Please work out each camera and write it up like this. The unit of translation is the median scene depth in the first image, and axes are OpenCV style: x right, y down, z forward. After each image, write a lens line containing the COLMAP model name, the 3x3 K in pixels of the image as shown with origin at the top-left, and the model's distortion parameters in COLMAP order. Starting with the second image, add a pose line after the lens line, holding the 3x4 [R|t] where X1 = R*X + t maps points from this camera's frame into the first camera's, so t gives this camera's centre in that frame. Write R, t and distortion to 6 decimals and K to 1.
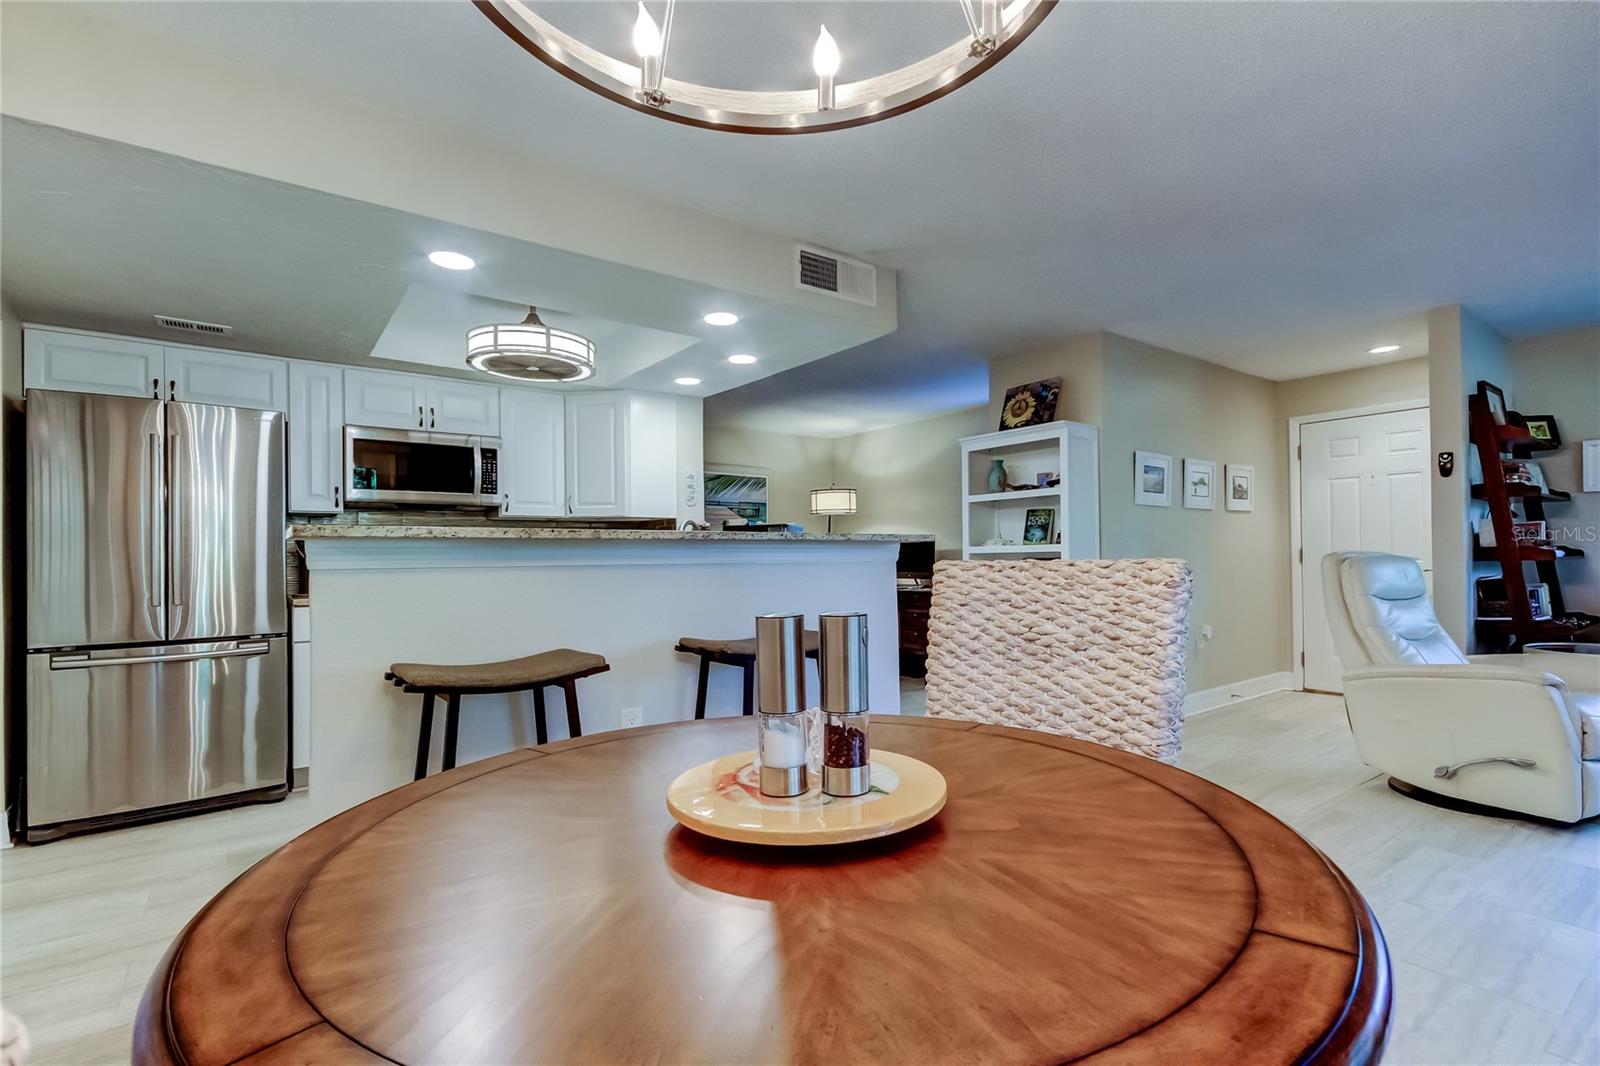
lens RADIAL K [[751.5, 0, 821.7], [0, 751.5, 549.7], [0, 0, 1]] dist [0.017428, -0.003855]
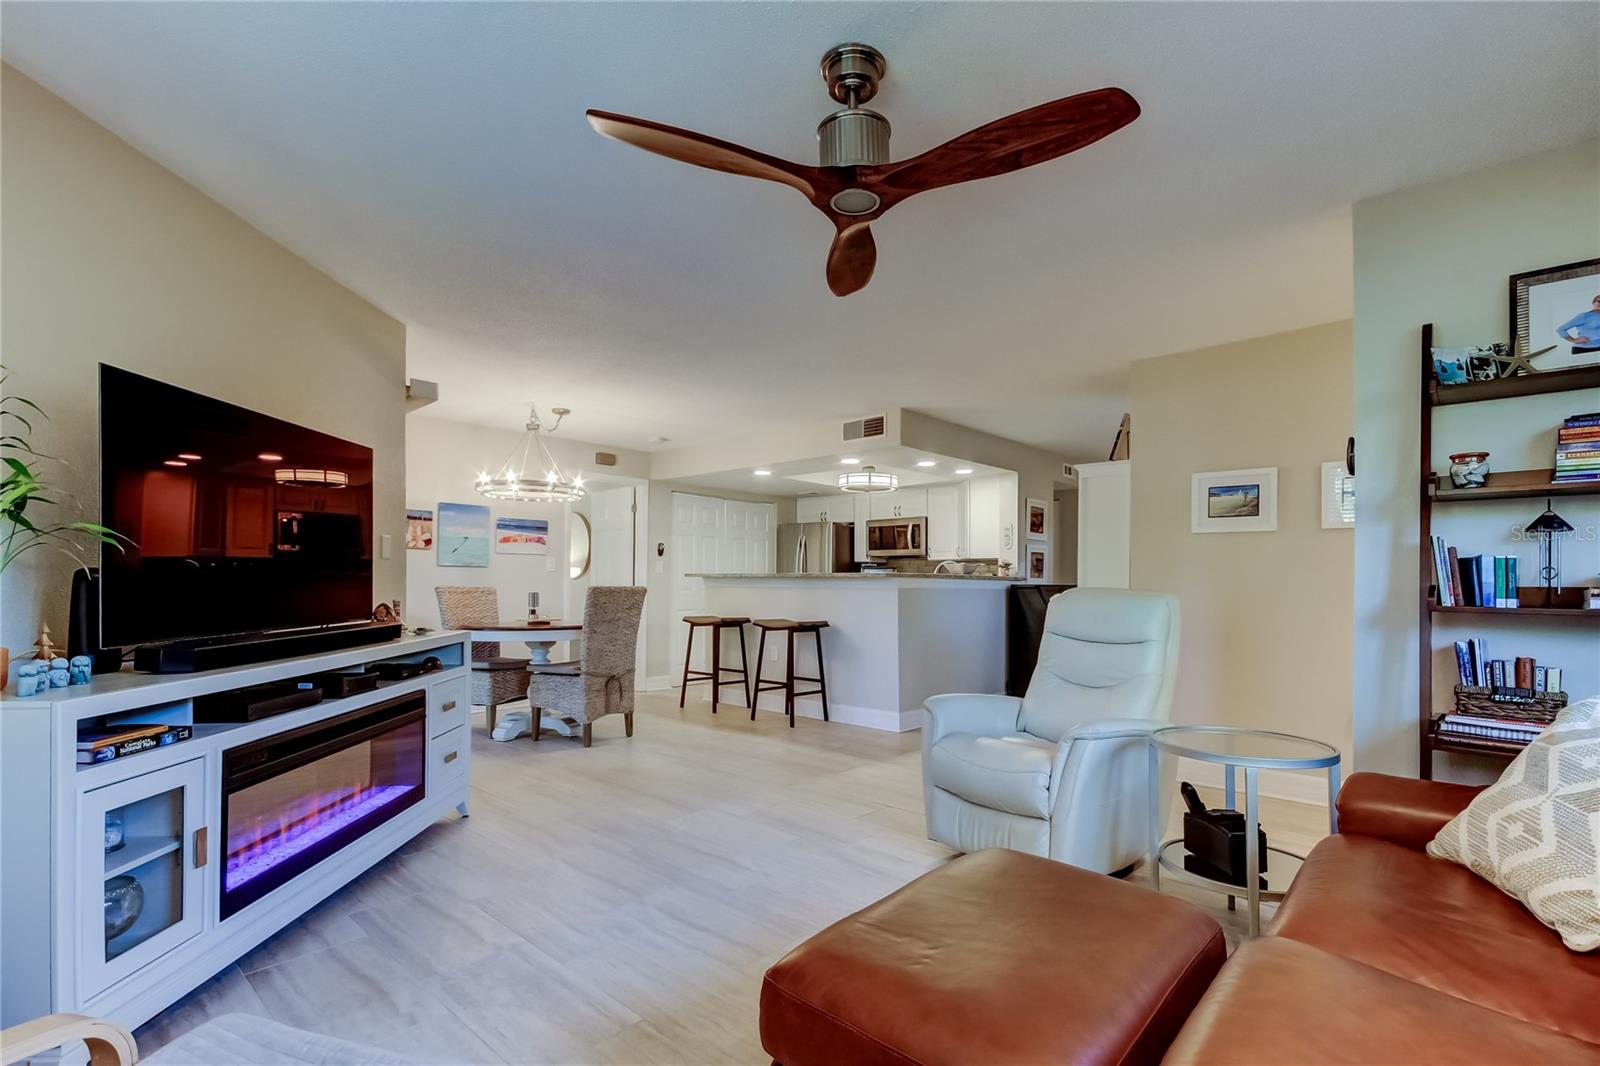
lens RADIAL K [[751.5, 0, 811.4], [0, 751.5, 576.5], [0, 0, 1]] dist [0.017428, -0.003855]
pose [[0.174989, 0.003286, -0.984565, 1.249579], [0.000508, 0.999994, 0.003428, -0.012663], [0.984570, -0.001100, 0.174986, 0.404526]]
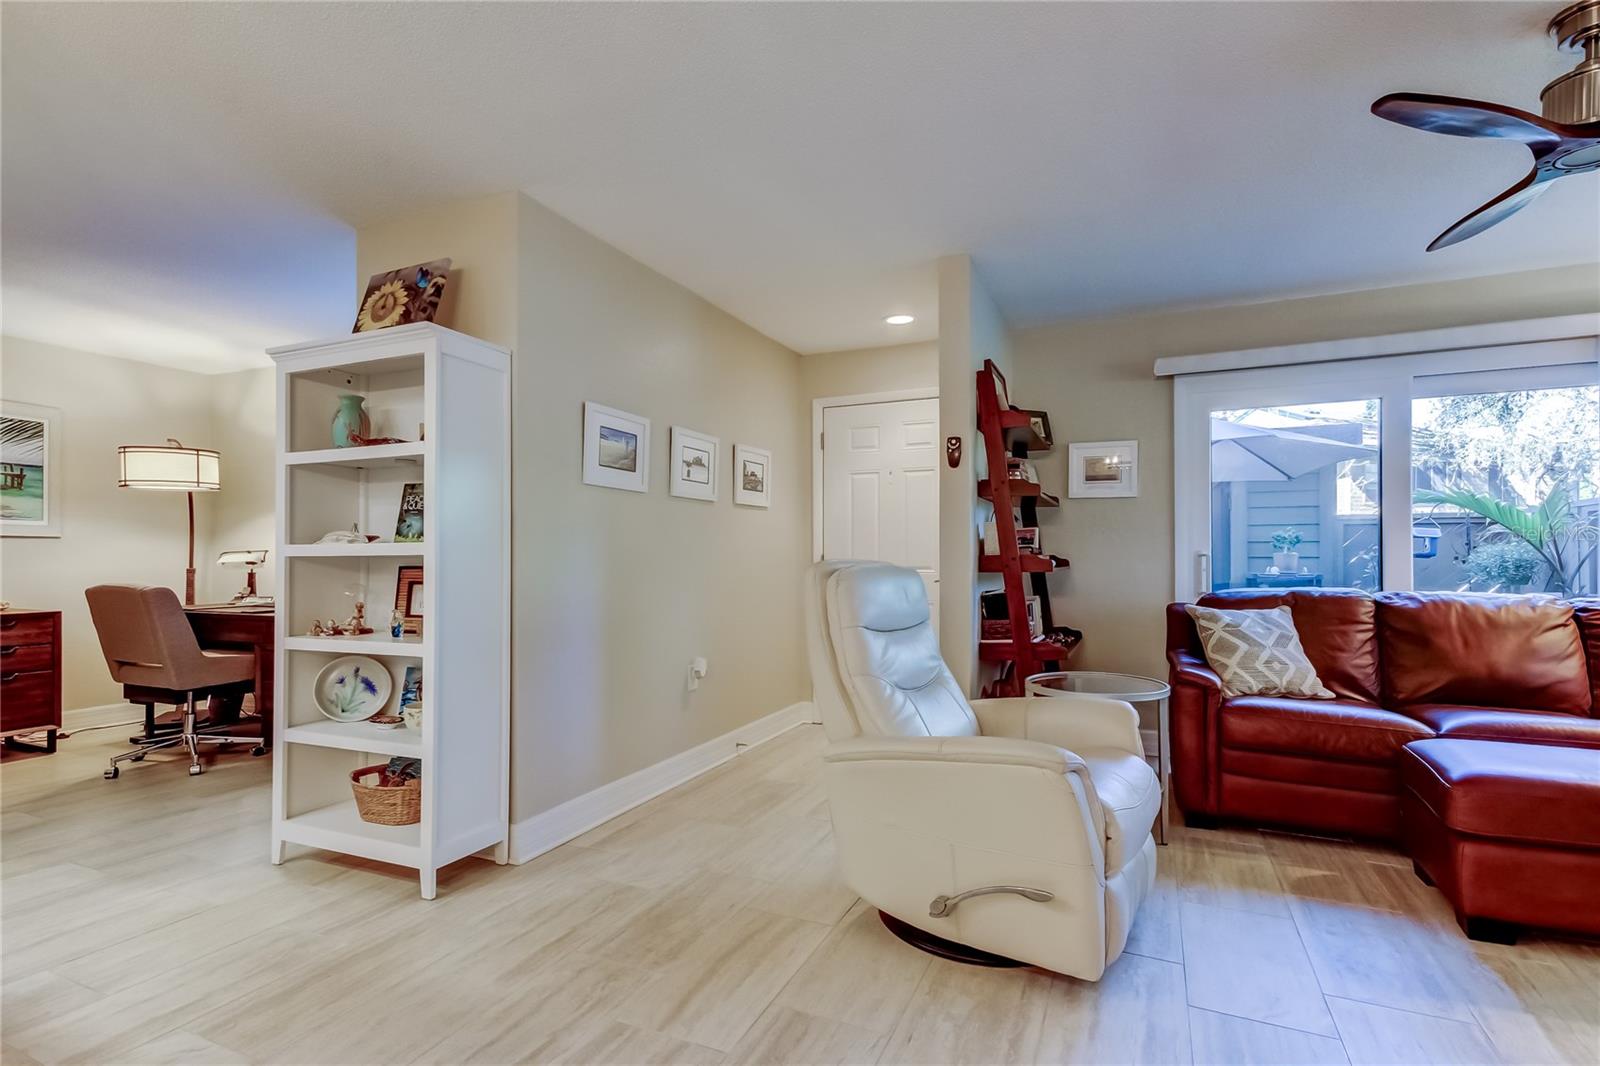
lens RADIAL K [[751.5, 0, 820.4], [0, 751.5, 550.2], [0, 0, 1]] dist [0.017428, -0.003855]
pose [[0.874943, 0.014551, 0.484007, 0.287631], [-0.012907, 0.999894, -0.006730, -0.001216], [-0.484054, -0.000359, 0.875038, 0.339606]]
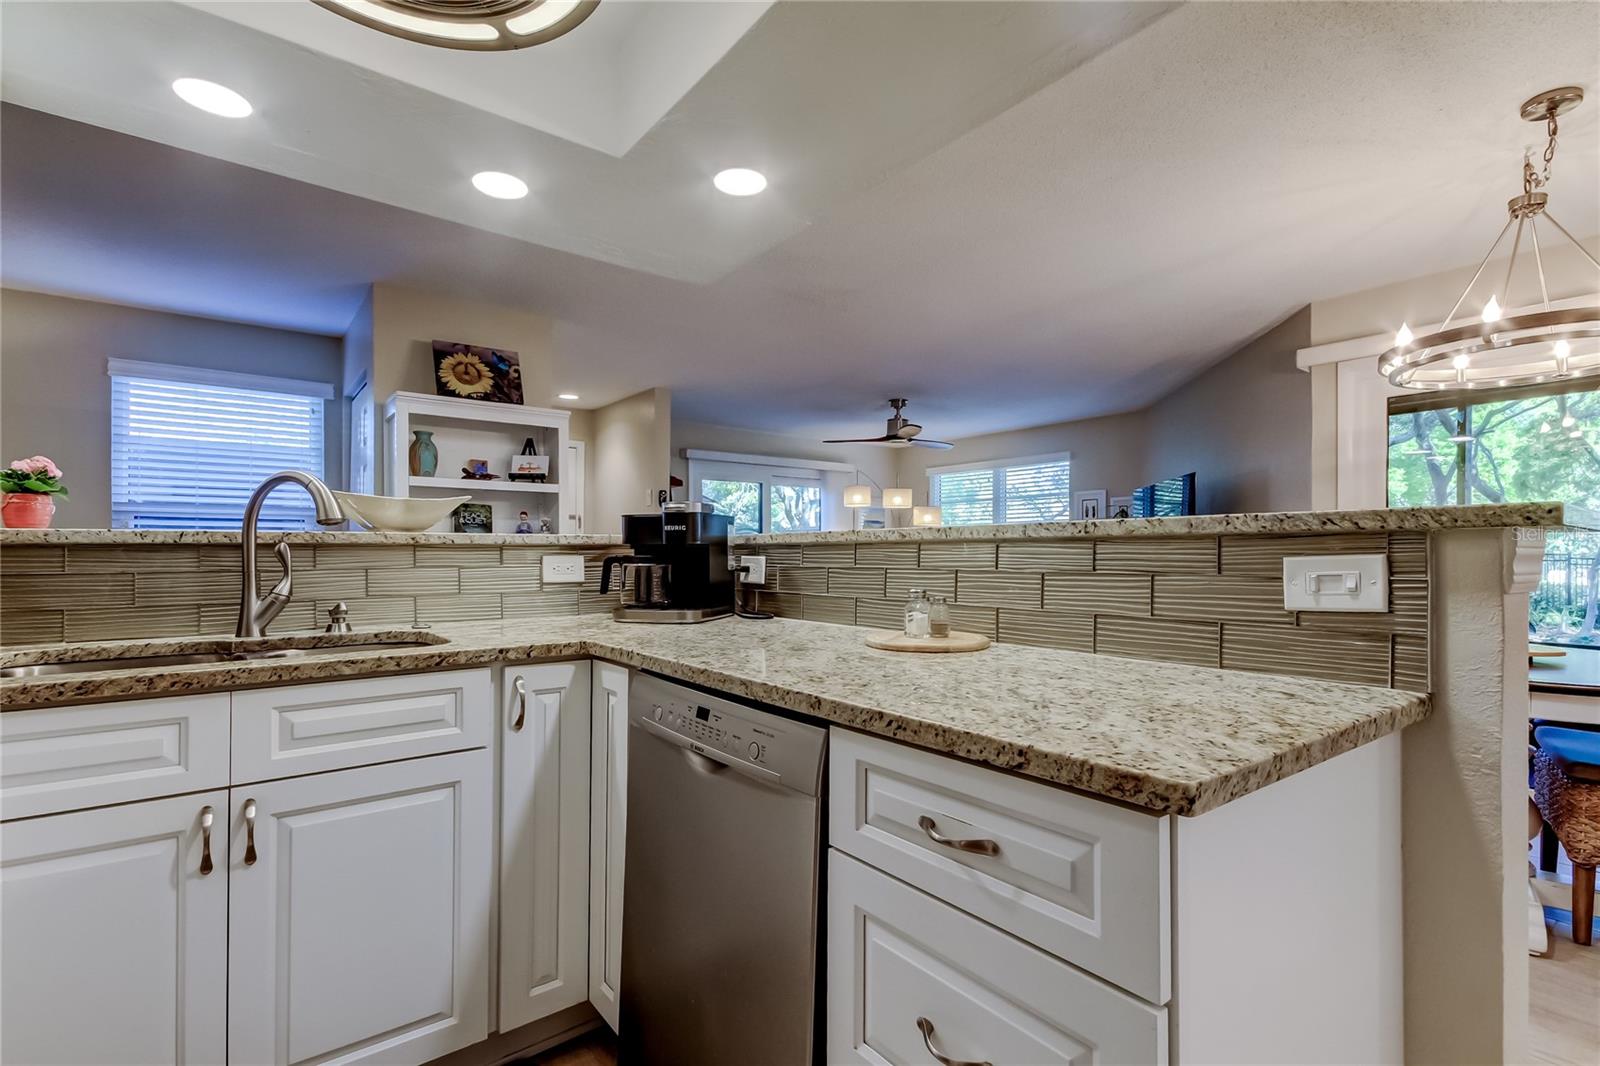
lens RADIAL K [[751.5, 0, 799.2], [0, 751.5, 544.9], [0, 0, 1]] dist [0.017428, -0.003855]
pose [[-0.002958, 0.022286, 0.999747, -0.536297], [-0.013198, 0.999664, -0.022323, 0.003391], [-0.999909, -0.013261, -0.002663, 0.678485]]
